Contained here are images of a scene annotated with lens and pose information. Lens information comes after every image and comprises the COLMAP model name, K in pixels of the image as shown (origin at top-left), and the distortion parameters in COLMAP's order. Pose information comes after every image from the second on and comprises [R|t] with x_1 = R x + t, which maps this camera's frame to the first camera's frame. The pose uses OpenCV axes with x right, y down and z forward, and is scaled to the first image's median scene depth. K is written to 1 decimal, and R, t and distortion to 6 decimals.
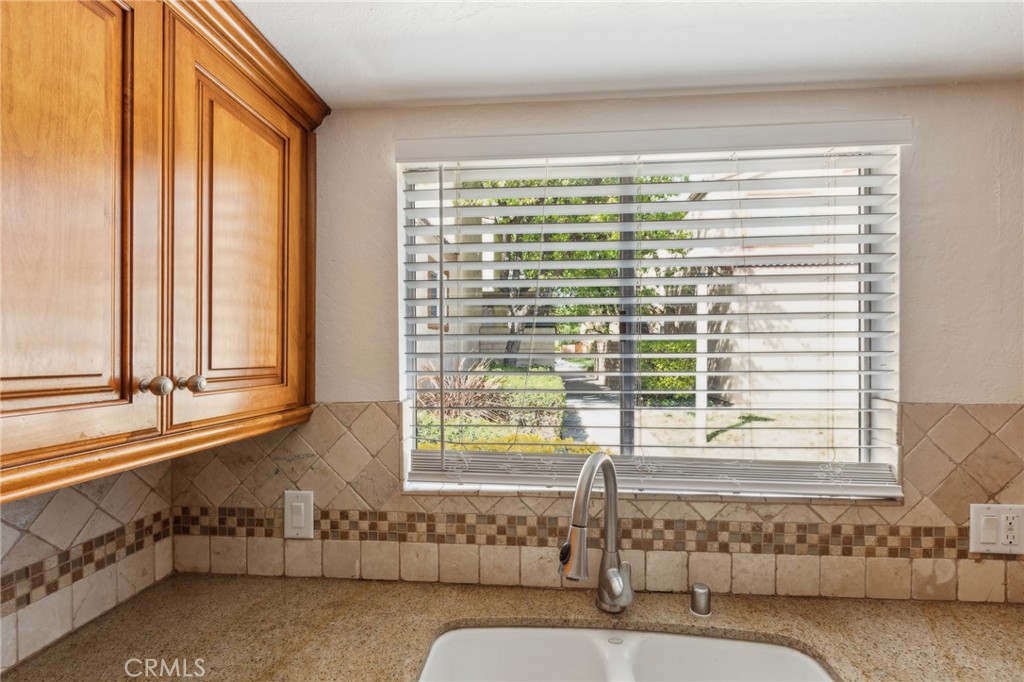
lens RADIAL K [[475.7, 0, 507.1], [0, 475.7, 346.4], [0, 0, 1]] dist [-0.052198, 0.018218]
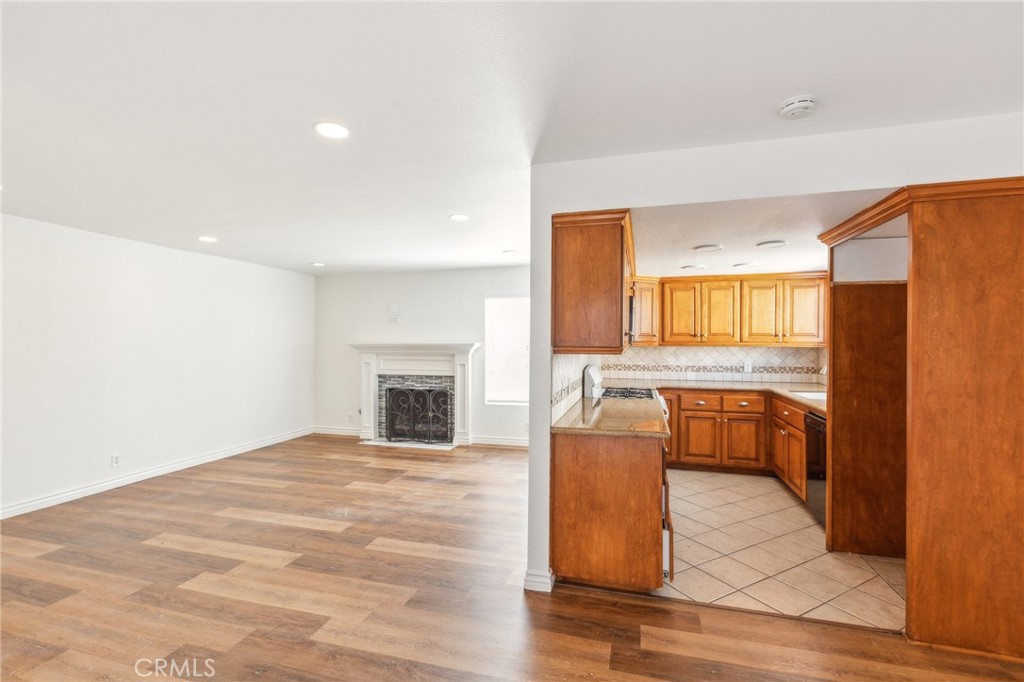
lens RADIAL K [[459.9, 0, 511.0], [0, 459.9, 347.1], [0, 0, 1]] dist [0.001200, 0.000060]
pose [[-0.192627, 0.026579, -0.980912, 4.963460], [0.004973, 0.999647, 0.026110, 0.042466], [0.981259, 0.000152, -0.192691, -1.197421]]
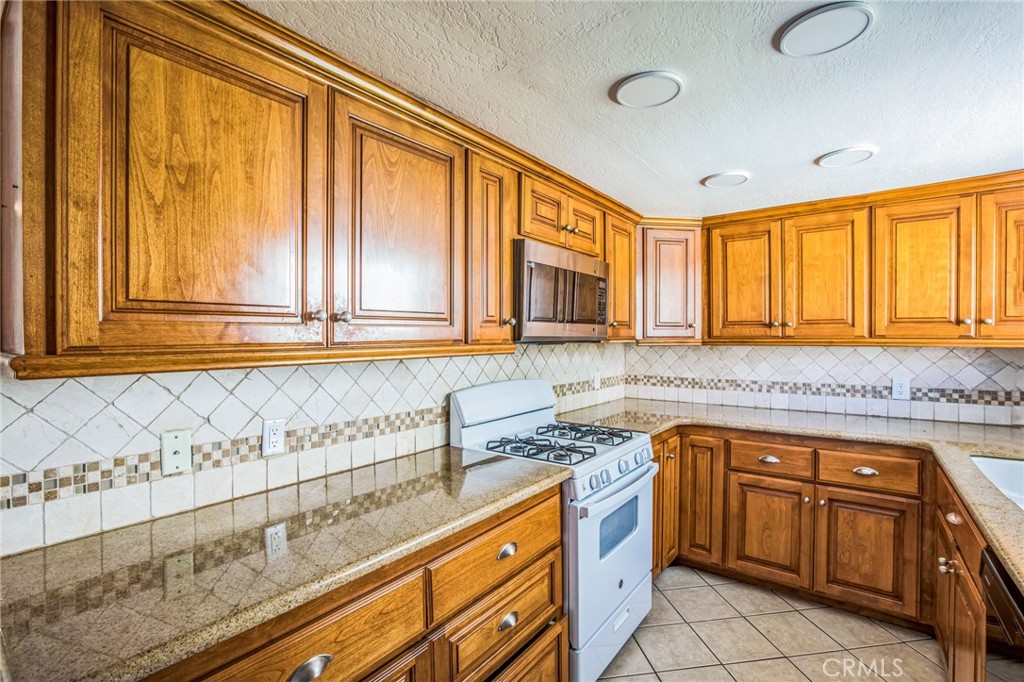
lens RADIAL K [[475.7, 0, 507.1], [0, 475.7, 346.4], [0, 0, 1]] dist [-0.052198, 0.018218]
pose [[-0.535358, 0.030859, -0.844061, 2.528368], [0.014765, 0.999522, 0.027178, 0.088050], [0.844496, 0.002087, -0.535558, 0.025608]]
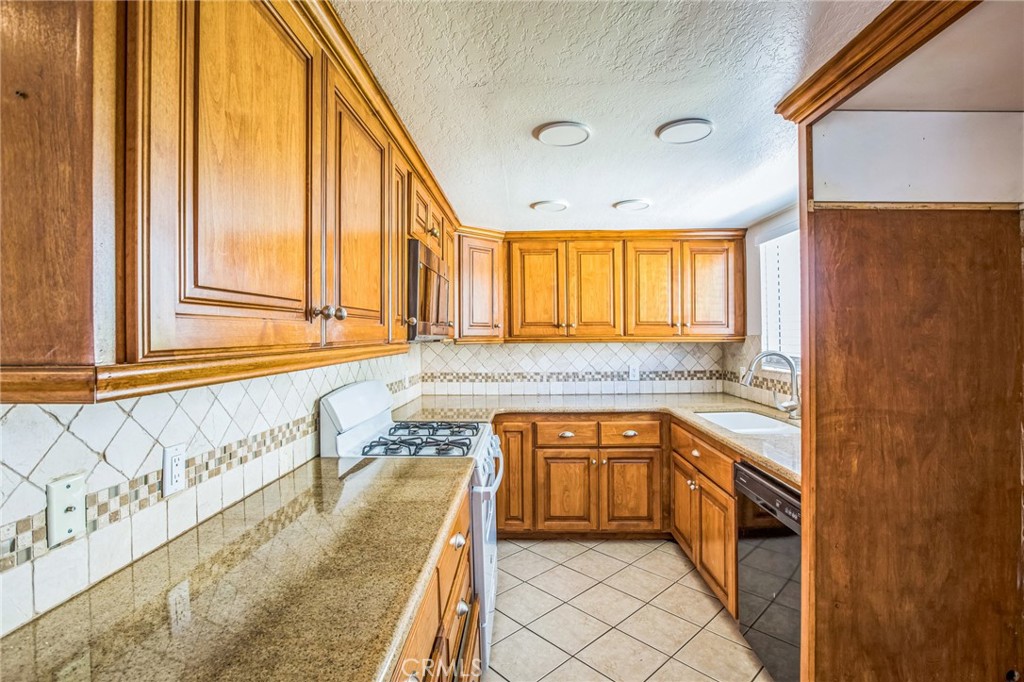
lens RADIAL K [[487.9, 0, 524.4], [0, 487.9, 342.3], [0, 0, 1]] dist [-0.058834, 0.022343]
pose [[0.076547, 0.026620, -0.996711, 2.873339], [0.010970, 0.999561, 0.027539, 0.078108], [0.997006, -0.013042, 0.076222, -0.659230]]
